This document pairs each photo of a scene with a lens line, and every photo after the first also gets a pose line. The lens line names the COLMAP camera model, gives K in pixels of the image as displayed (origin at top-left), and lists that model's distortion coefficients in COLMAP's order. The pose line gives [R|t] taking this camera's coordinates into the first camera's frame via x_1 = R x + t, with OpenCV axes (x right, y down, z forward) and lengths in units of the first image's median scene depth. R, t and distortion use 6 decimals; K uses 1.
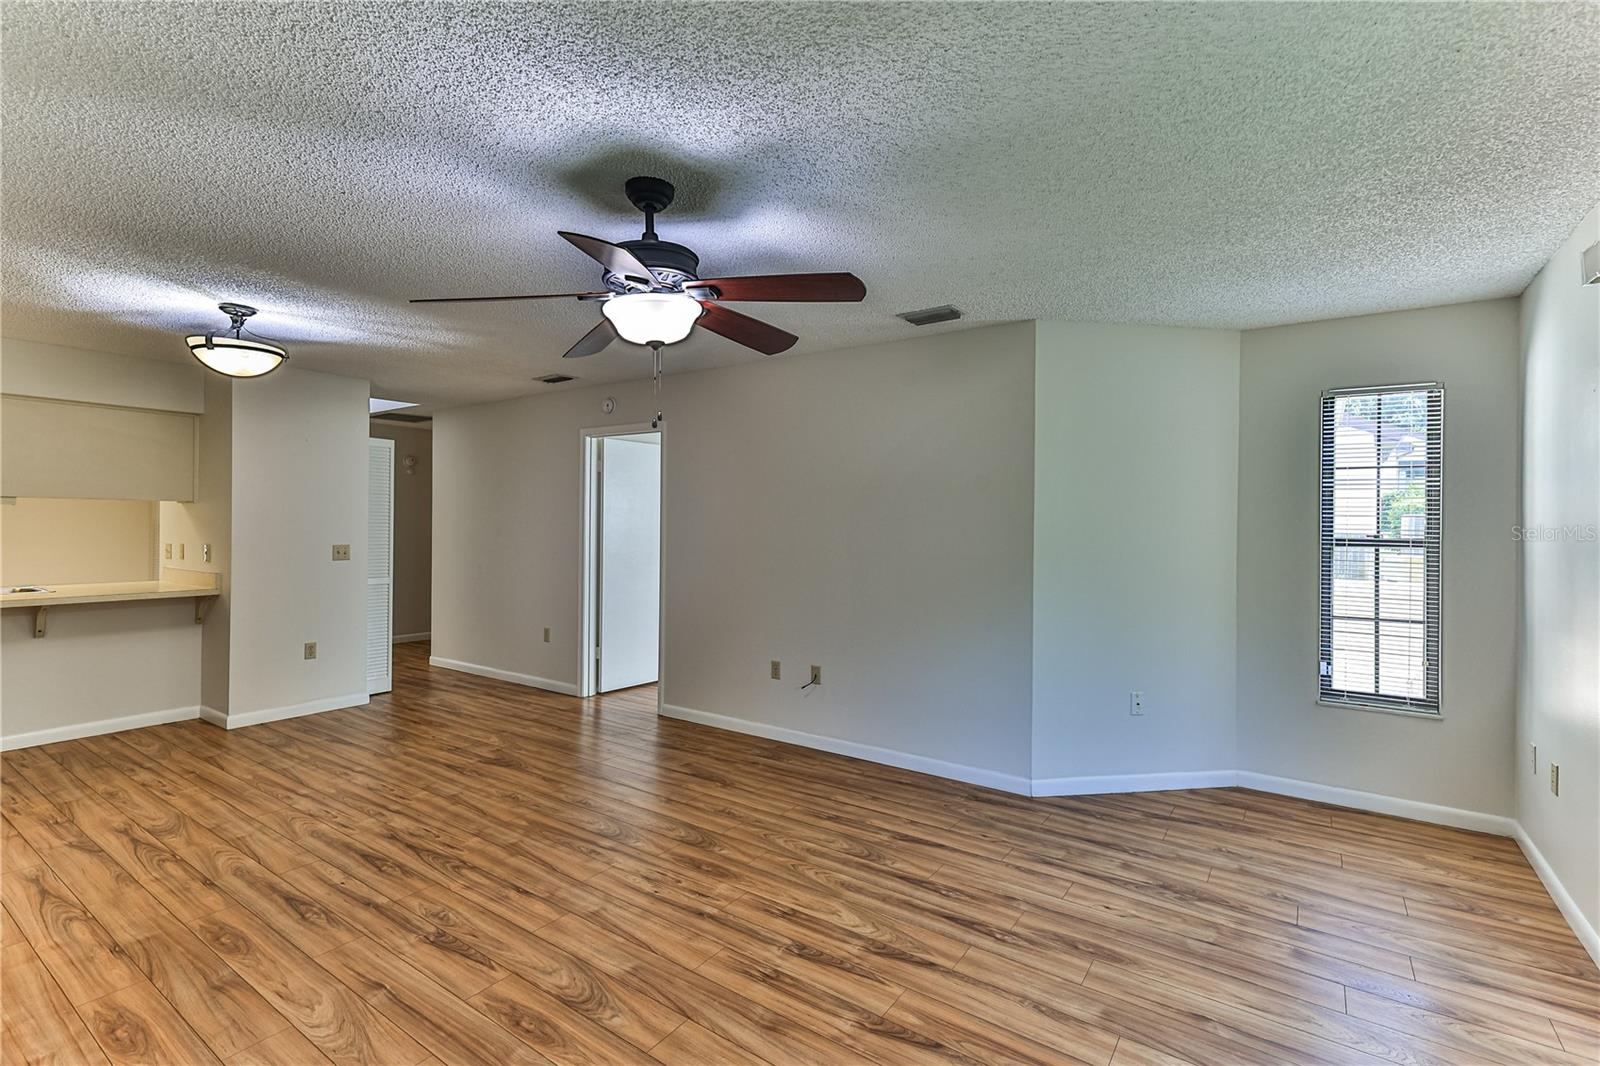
lens RADIAL K [[721.7, 0, 800.6], [0, 721.7, 525.9], [0, 0, 1]] dist [0.004895, 0.000554]
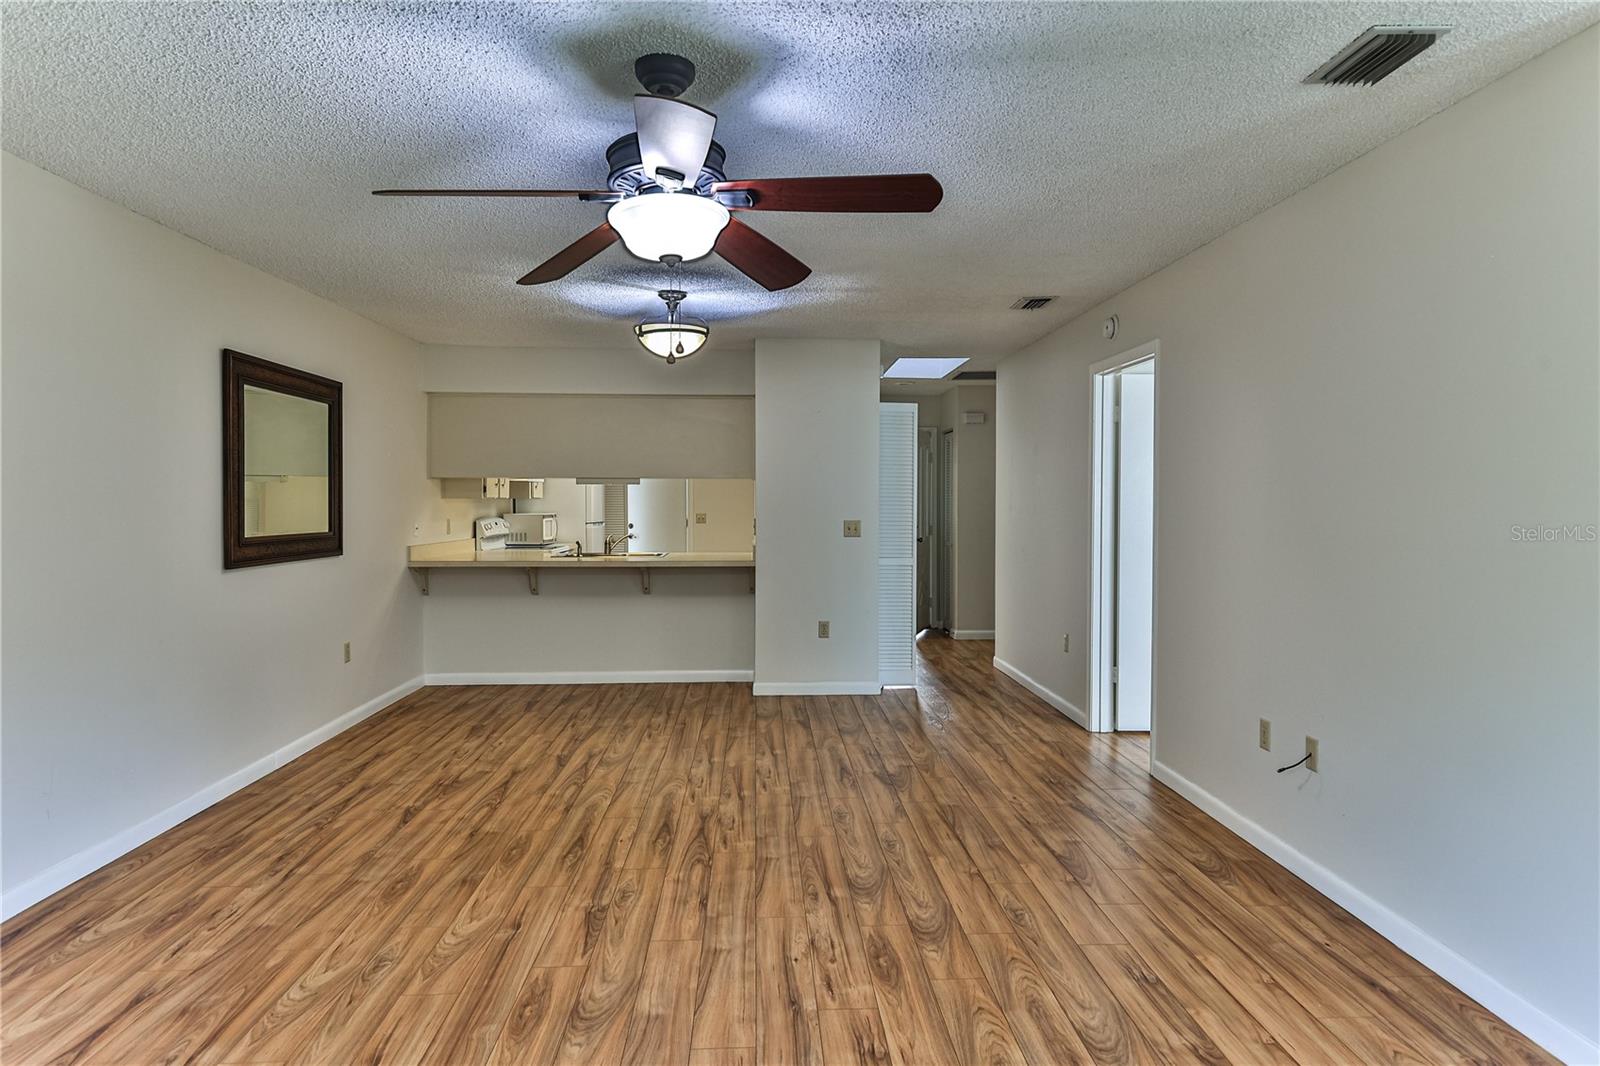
lens RADIAL K [[955.5, 0, 797.5], [0, 955.5, 526.3], [0, 0, 1]] dist [0.010641, -0.001745]
pose [[0.617280, 0.012377, -0.786646, 0.452349], [0.002818, 0.999835, 0.017942, 0.017644], [0.786738, -0.013292, 0.617144, 0.280724]]
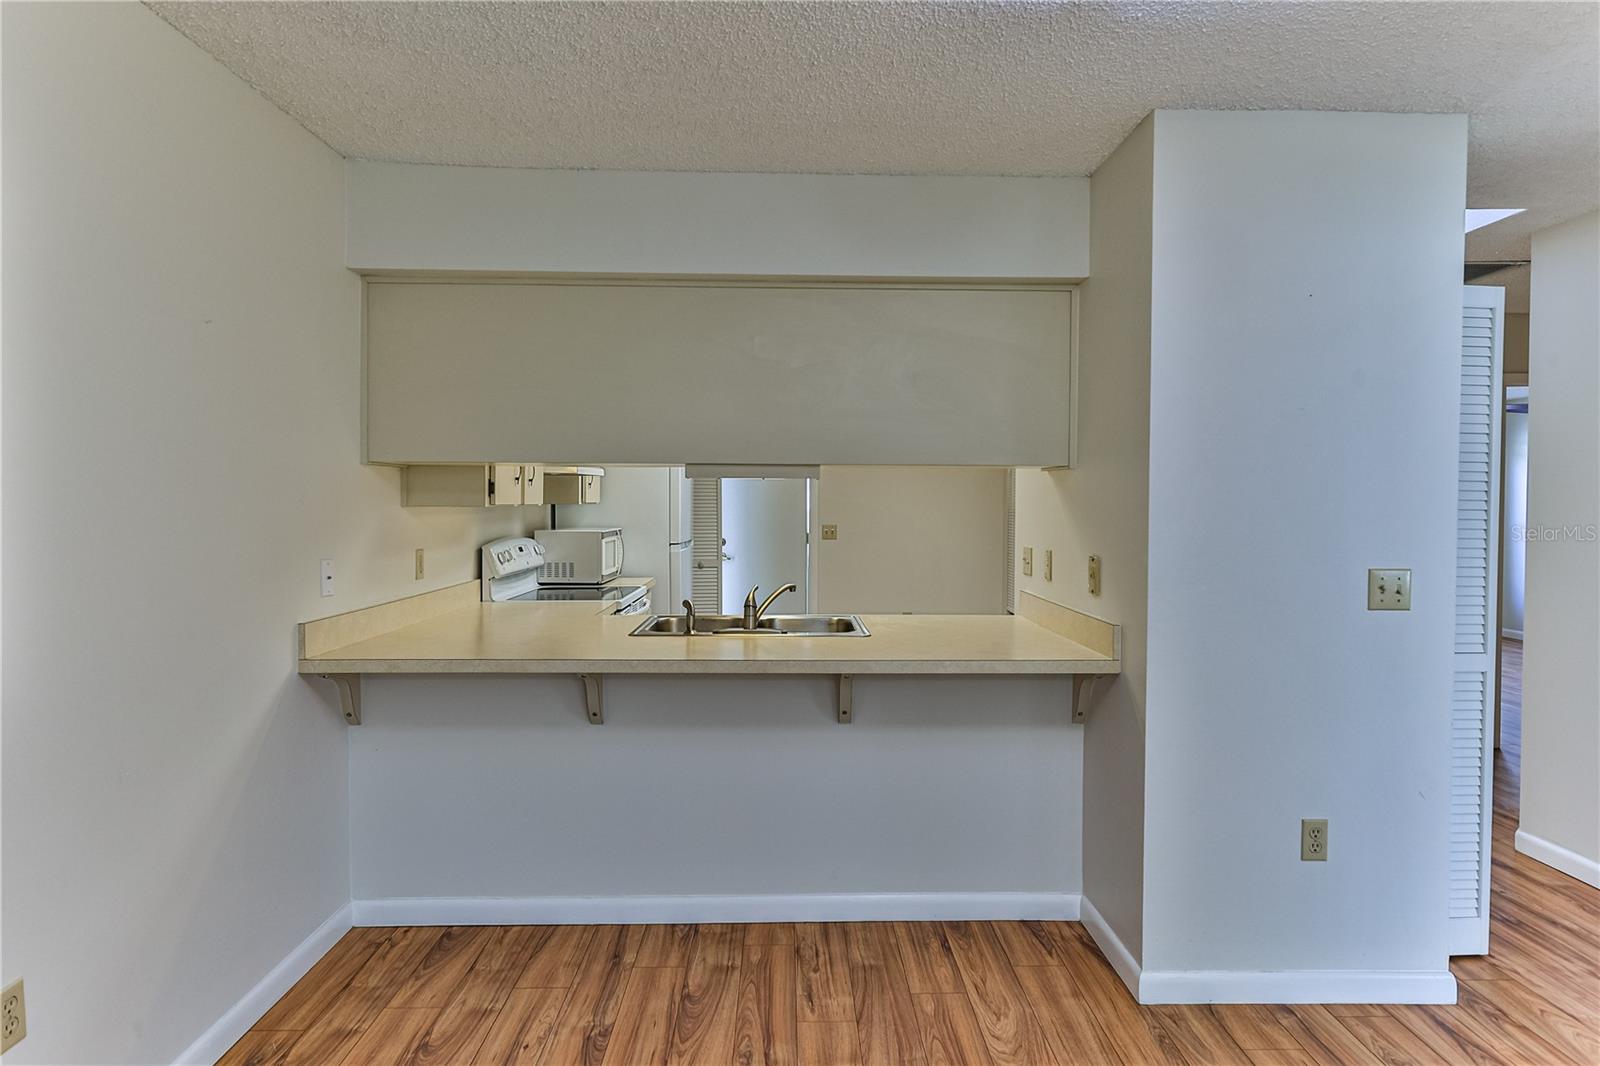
lens RADIAL K [[955.5, 0, 797.5], [0, 955.5, 526.3], [0, 0, 1]] dist [0.010641, -0.001745]
pose [[0.585255, 0.015172, -0.810708, -0.638435], [0.000346, 0.999820, 0.018961, -0.007178], [0.810849, -0.011377, 0.585144, 0.717581]]
